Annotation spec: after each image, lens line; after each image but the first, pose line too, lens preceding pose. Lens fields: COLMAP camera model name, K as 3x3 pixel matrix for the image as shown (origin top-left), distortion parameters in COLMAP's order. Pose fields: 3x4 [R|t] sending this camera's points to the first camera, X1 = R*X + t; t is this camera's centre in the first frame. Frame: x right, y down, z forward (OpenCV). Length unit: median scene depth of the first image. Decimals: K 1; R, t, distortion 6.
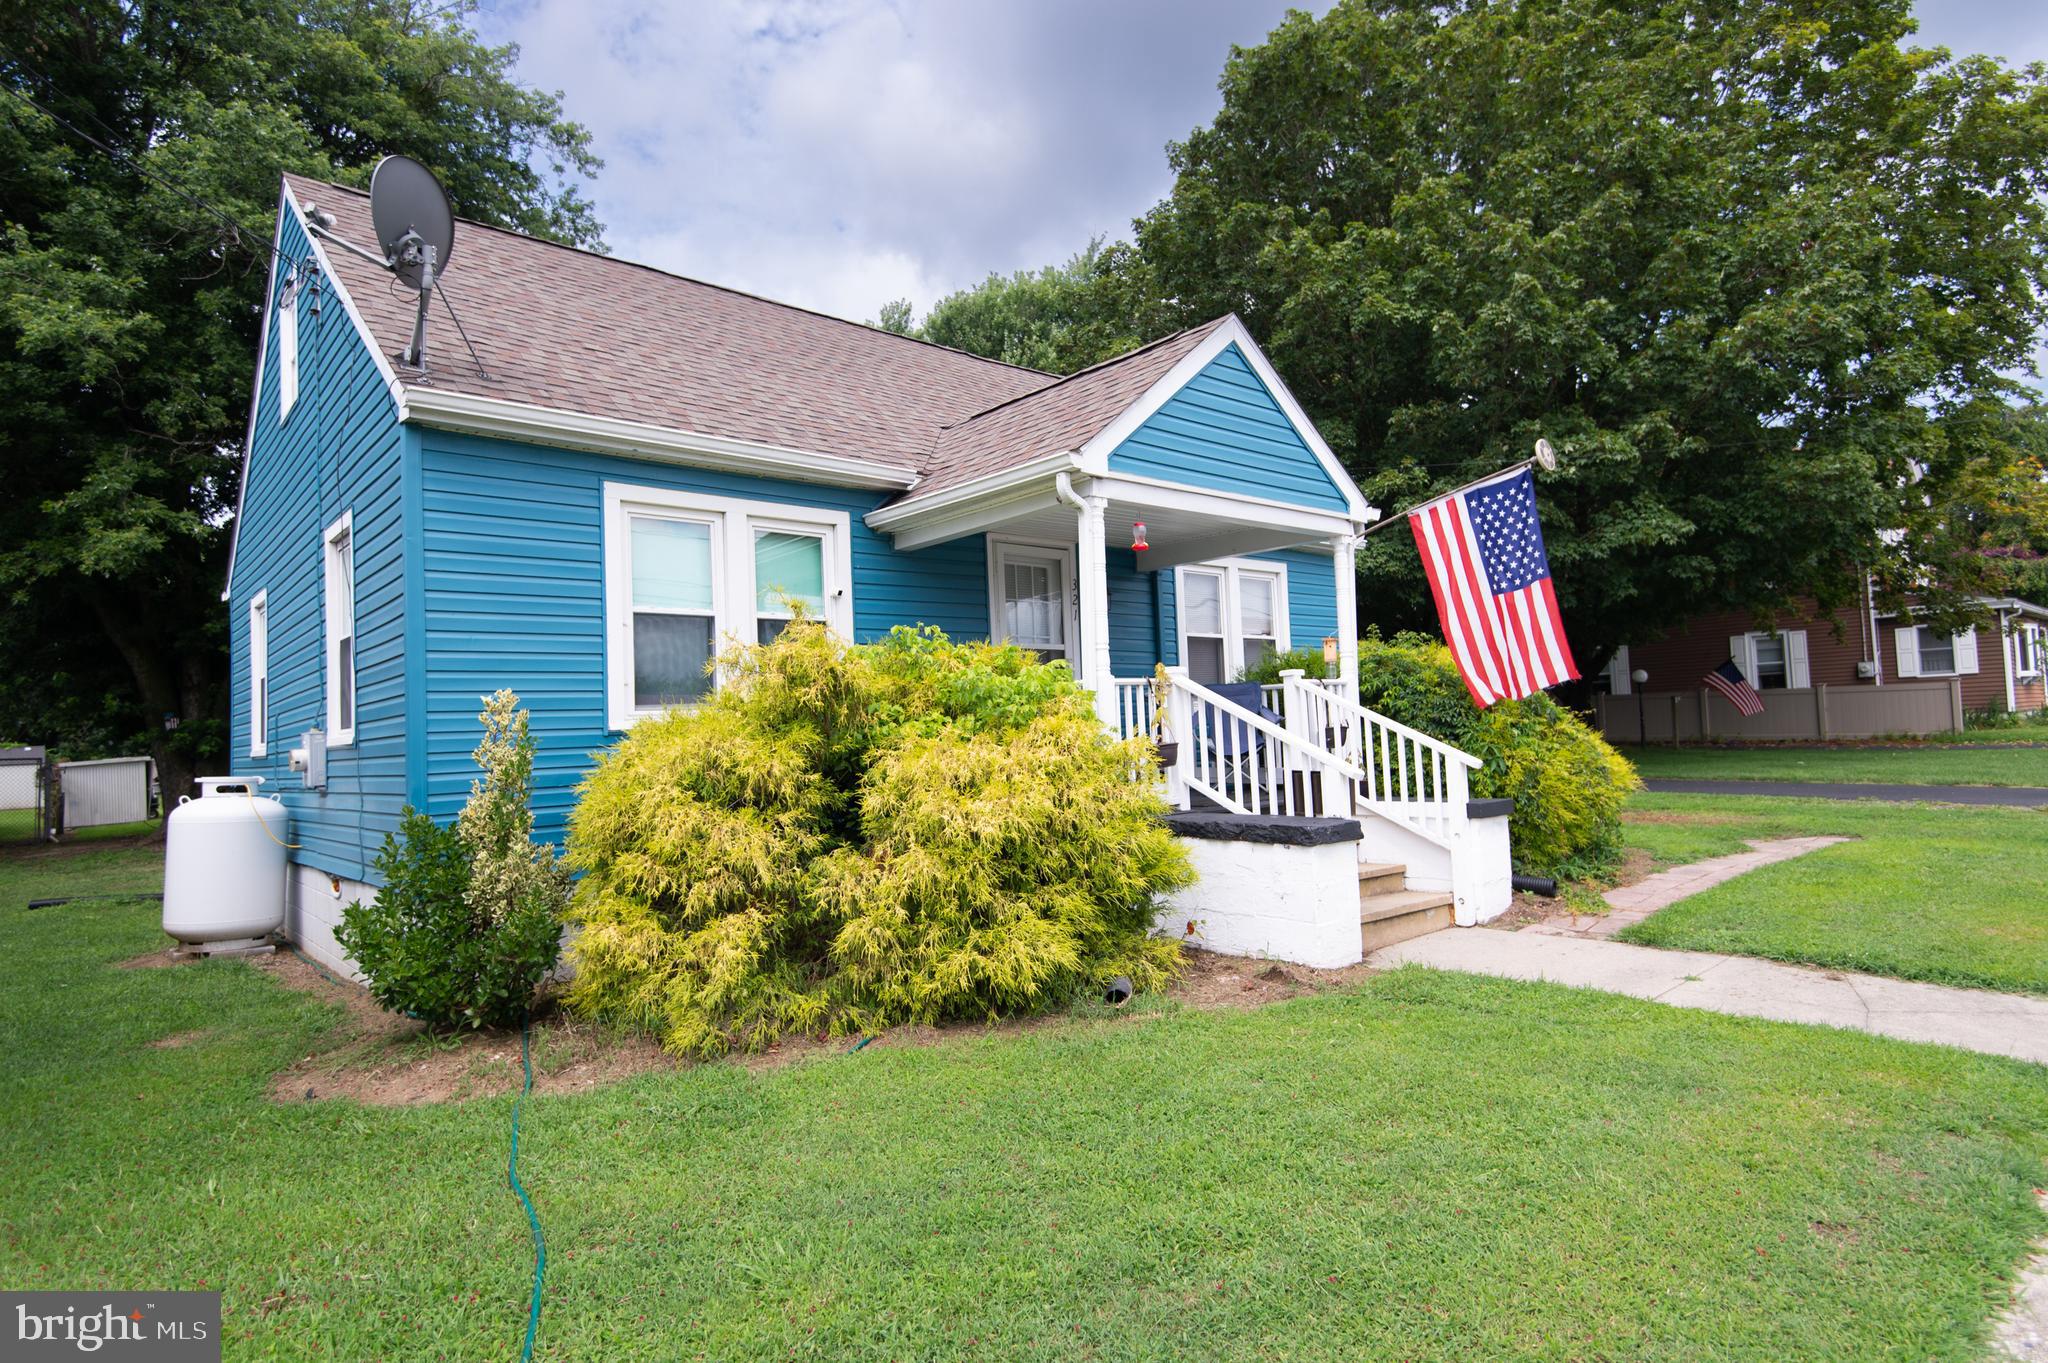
lens RADIAL K [[1112.1, 0, 1023.2], [0, 1112.1, 678.3], [0, 0, 1]] dist [0.001072, -0.000048]
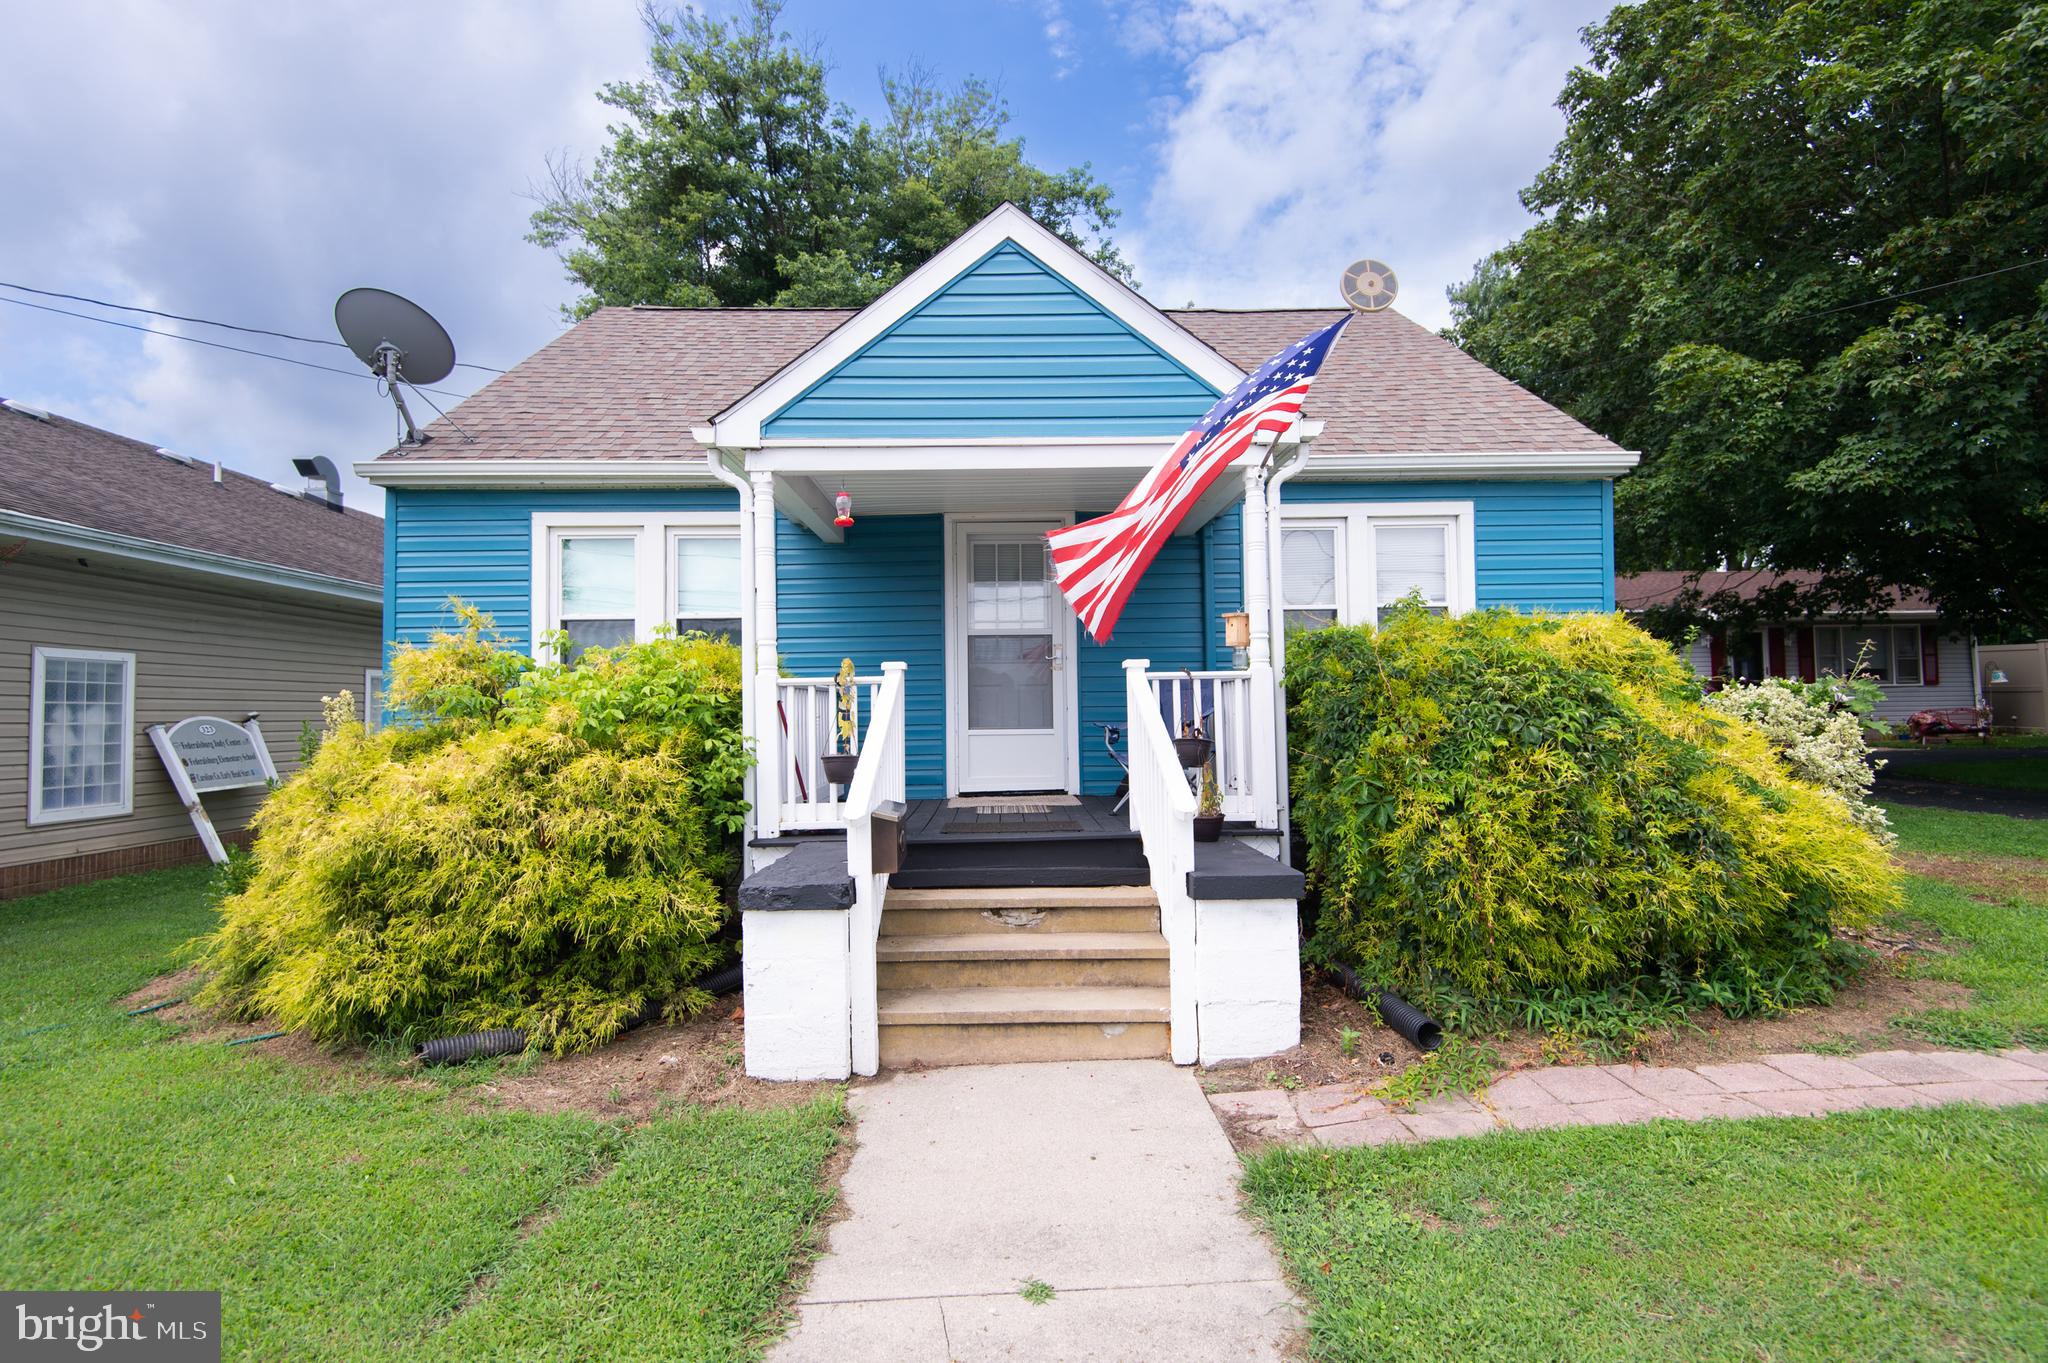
lens RADIAL K [[937.5, 0, 1021.5], [0, 937.5, 689.3], [0, 0, 1]] dist [0.016632, -0.000067]
pose [[0.768189, 0.013579, -0.640079, 0.667818], [0.018660, 0.998875, 0.043585, -0.018733], [0.639951, -0.045426, 0.767071, 0.527905]]
